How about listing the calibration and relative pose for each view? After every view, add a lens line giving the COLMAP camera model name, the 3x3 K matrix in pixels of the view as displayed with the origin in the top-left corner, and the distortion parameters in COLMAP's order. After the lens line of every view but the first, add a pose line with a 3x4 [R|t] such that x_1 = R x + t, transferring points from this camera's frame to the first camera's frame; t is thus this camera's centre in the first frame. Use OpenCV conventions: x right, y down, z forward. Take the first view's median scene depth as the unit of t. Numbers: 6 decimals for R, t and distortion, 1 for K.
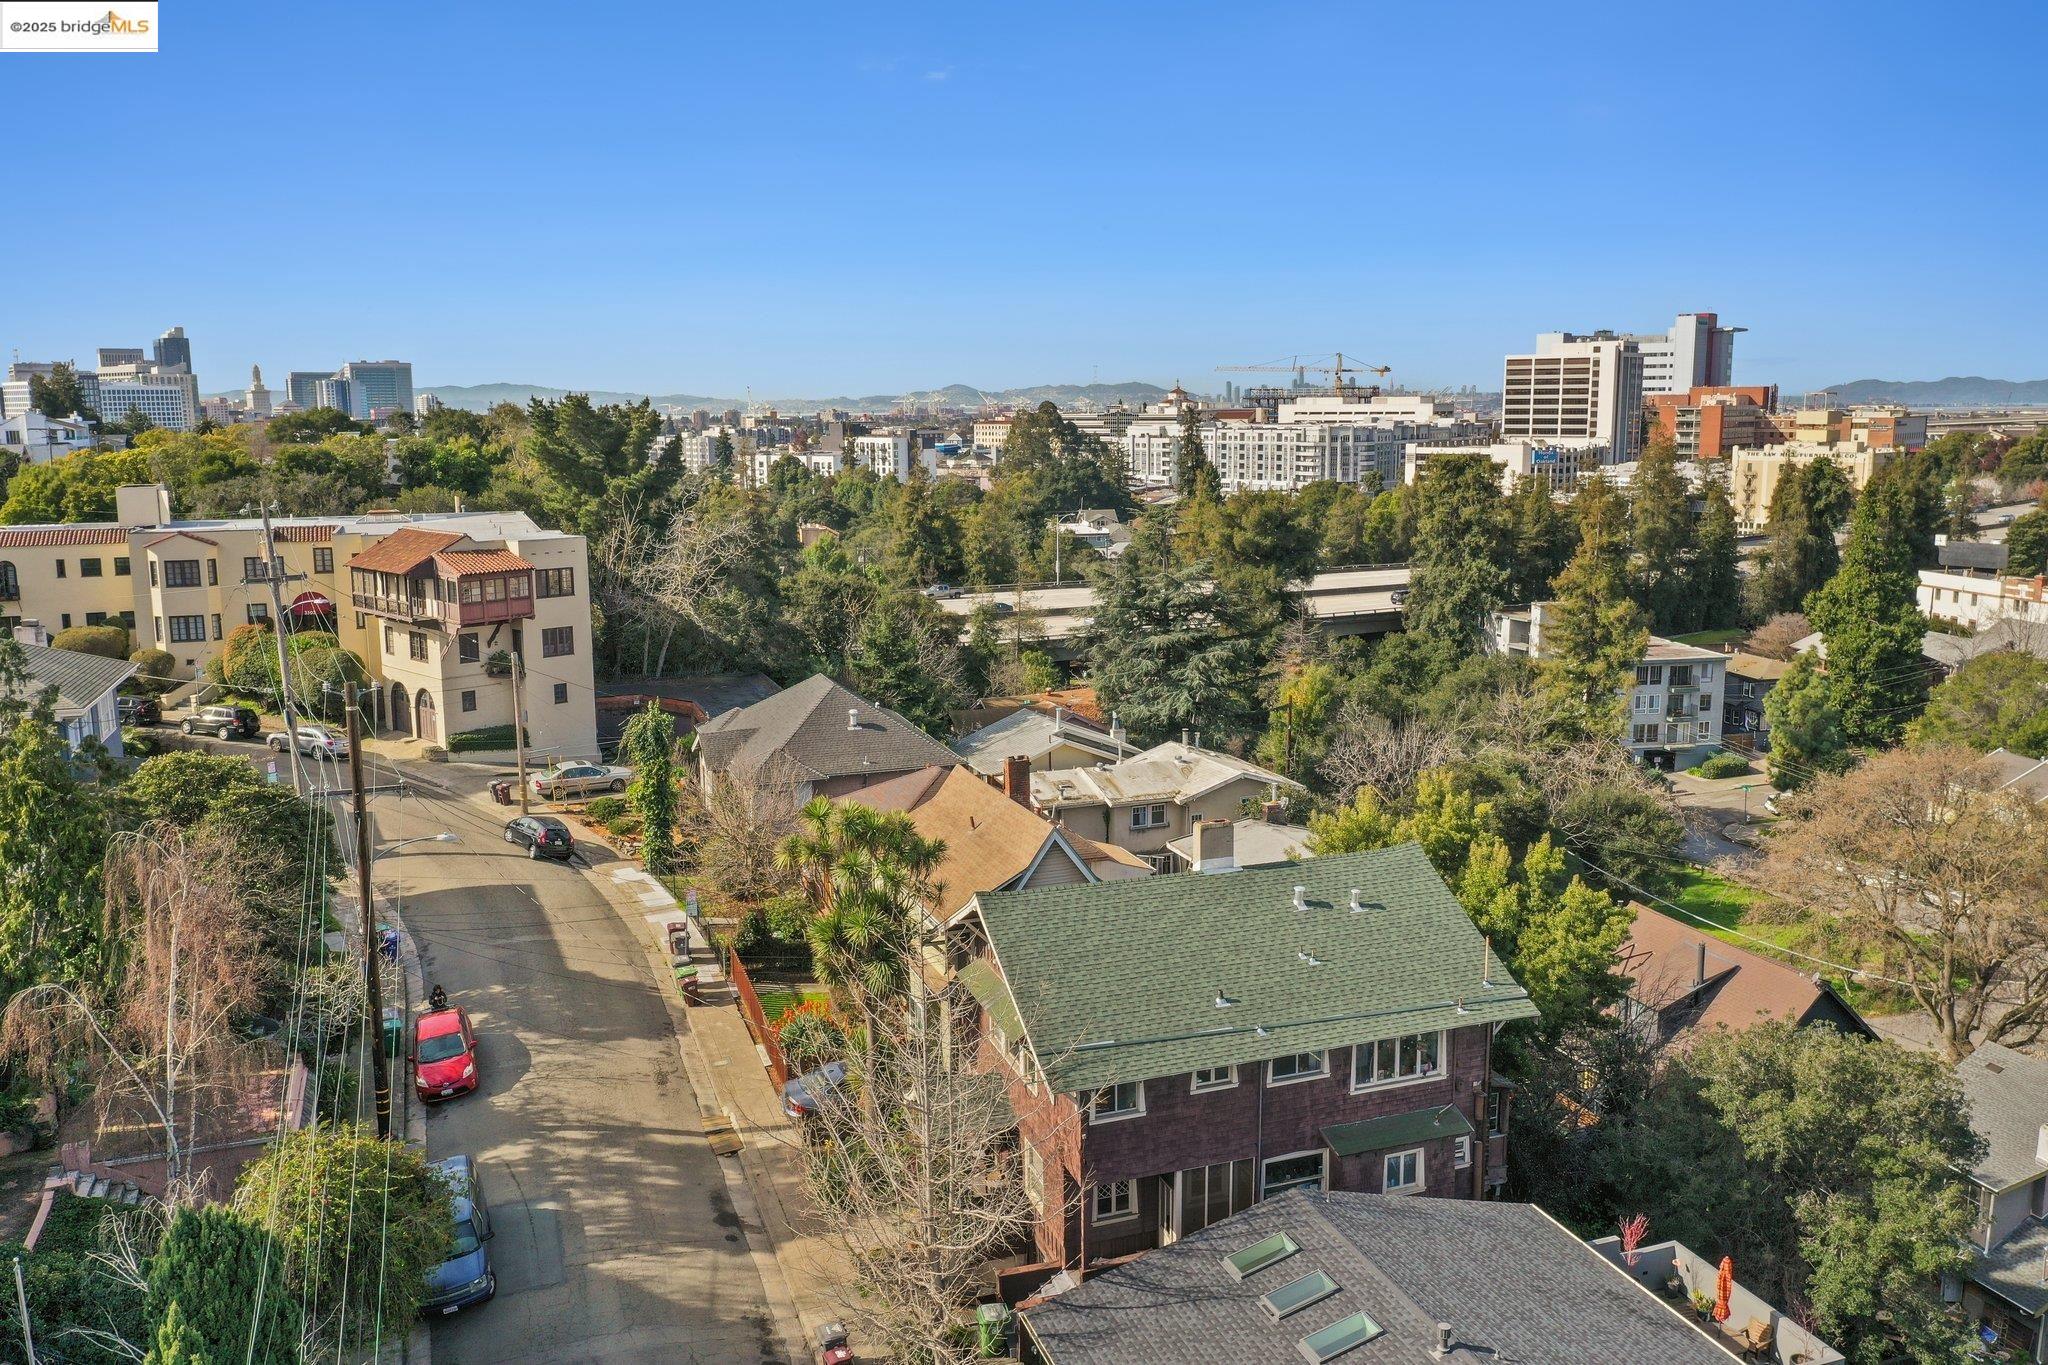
lens RADIAL K [[1559.2, 0, 1011.8], [0, 1559.2, 679.5], [0, 0, 1]] dist [-0.007799, 0.001927]
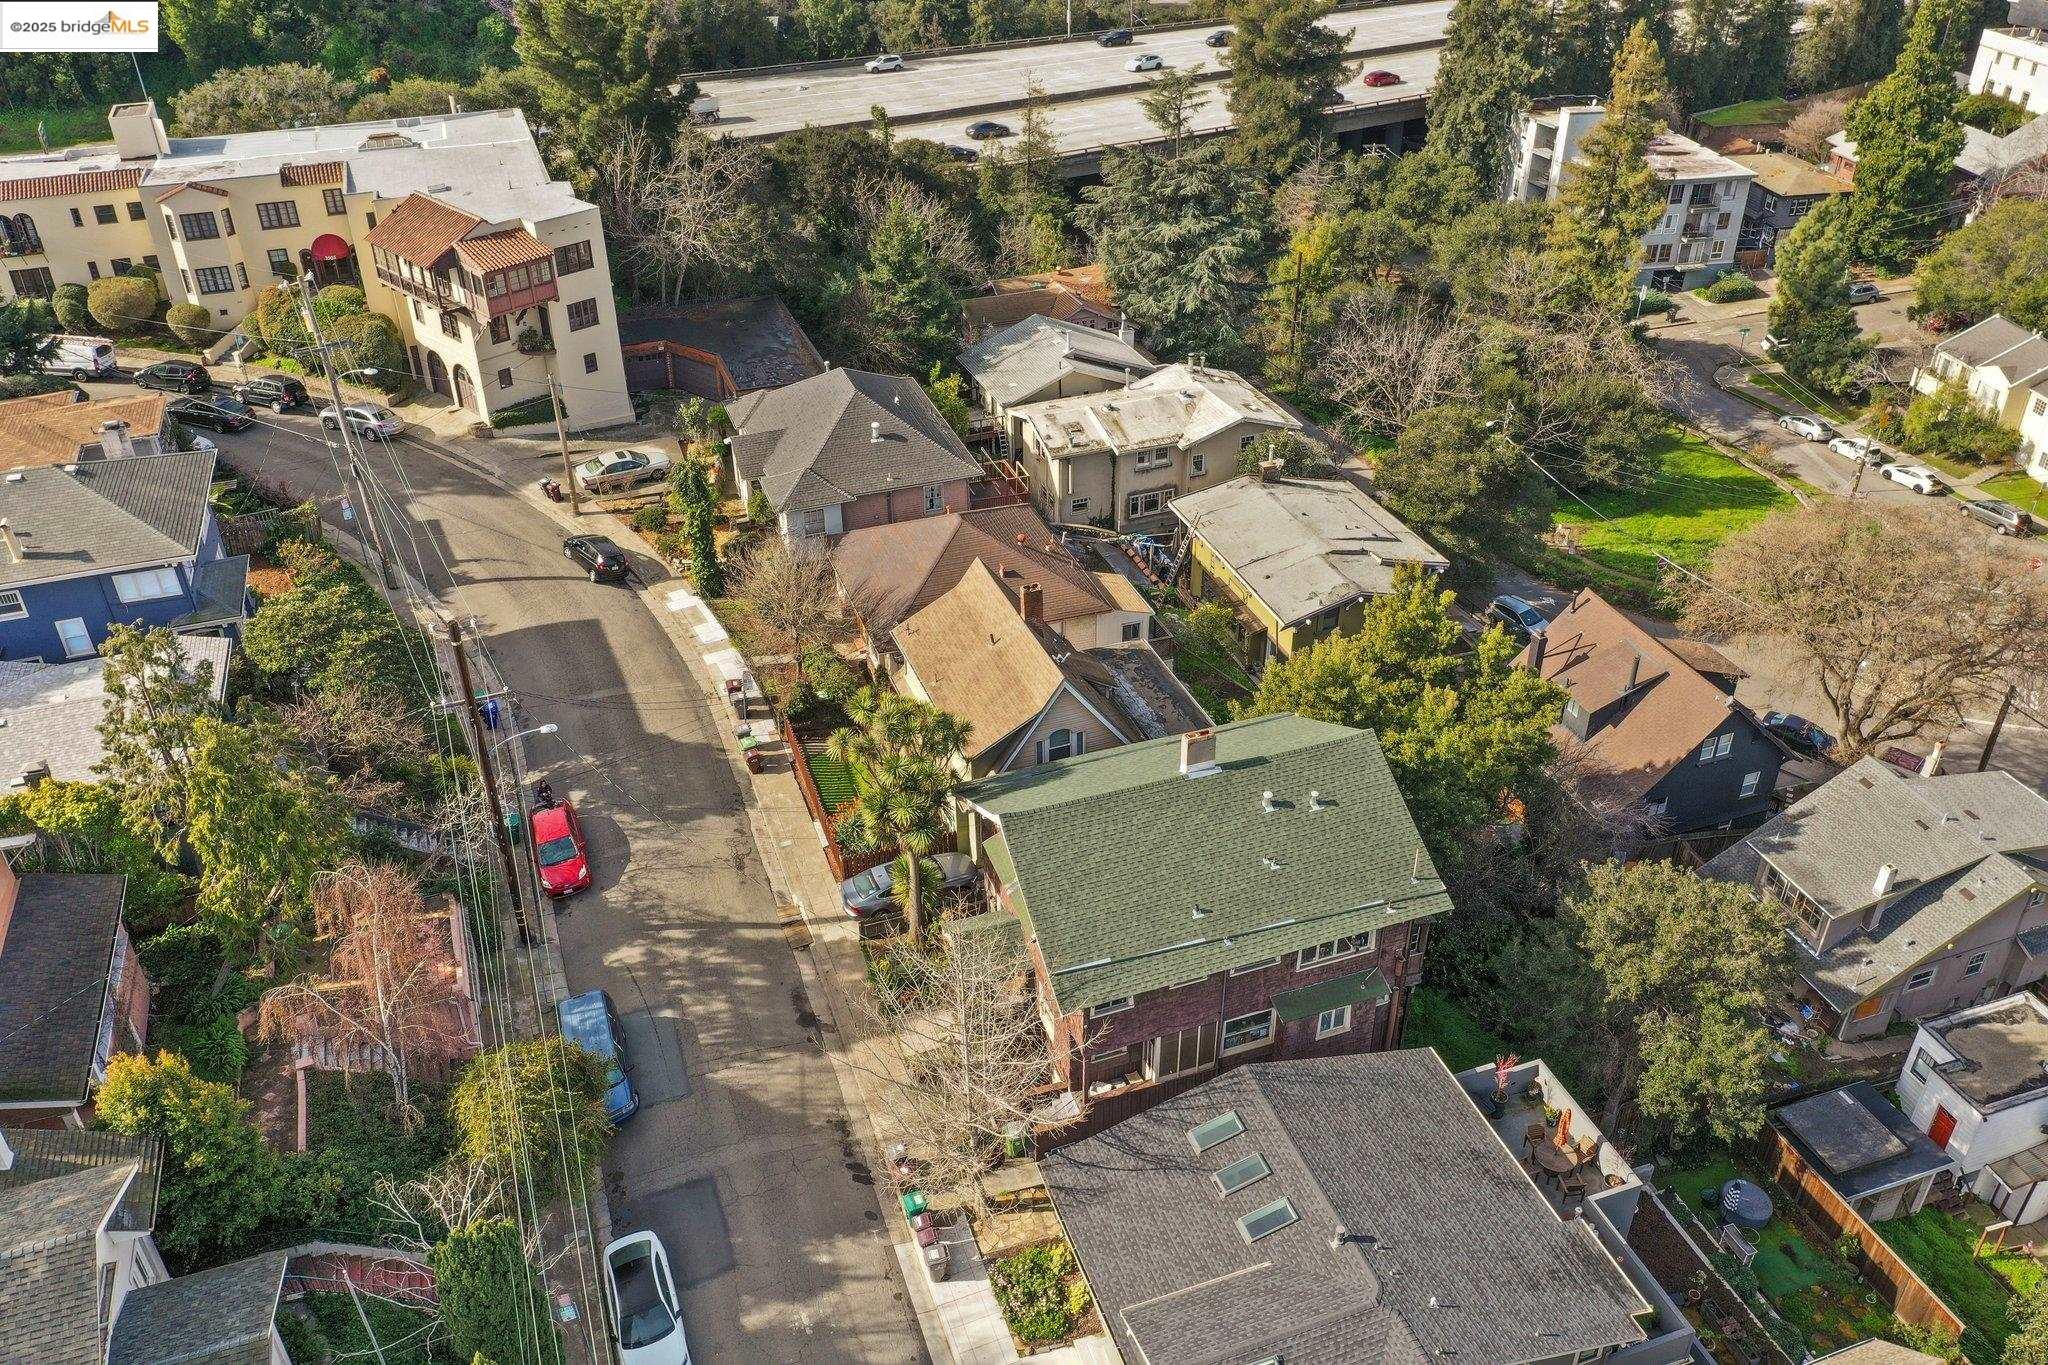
lens RADIAL K [[1559.2, 0, 1012.5], [0, 1559.2, 650.3], [0, 0, 1]] dist [-0.007799, 0.001927]
pose [[0.999985, -0.002713, -0.004690, -0.003367], [0.004258, 0.928779, 0.370609, -0.197716], [0.003350, -0.370623, 0.928777, -0.037389]]
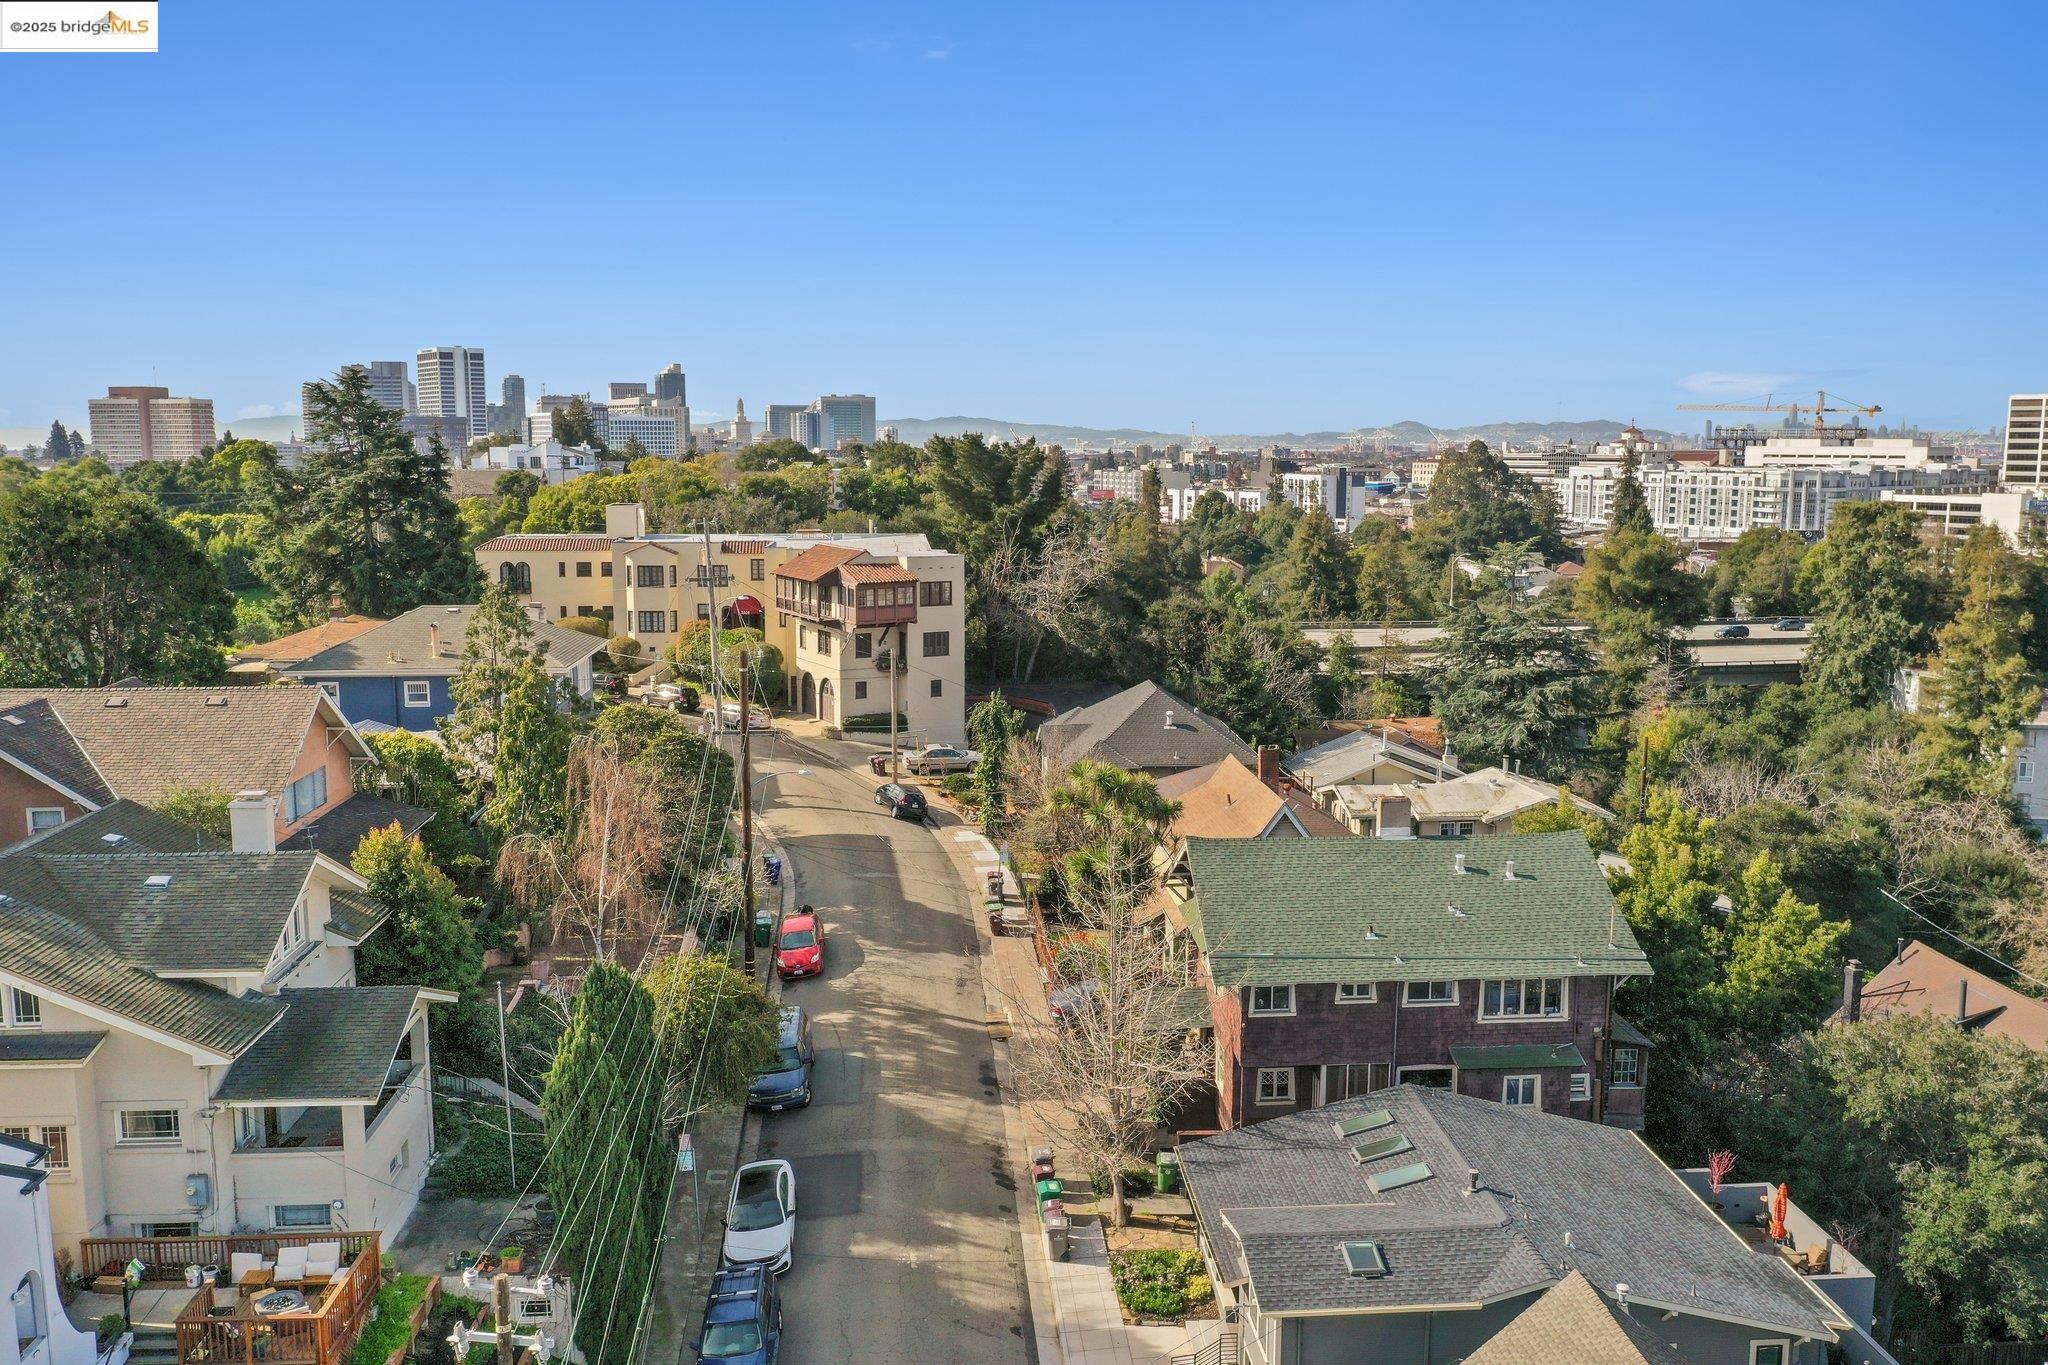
lens RADIAL K [[1559.2, 0, 1035.1], [0, 1559.2, 682.9], [0, 0, 1]] dist [-0.007799, 0.001927]
pose [[0.966502, 0.049519, -0.251836, 0.077655], [-0.054642, 0.998416, -0.013388, 0.016561], [0.250774, 0.026701, 0.967677, -0.116228]]
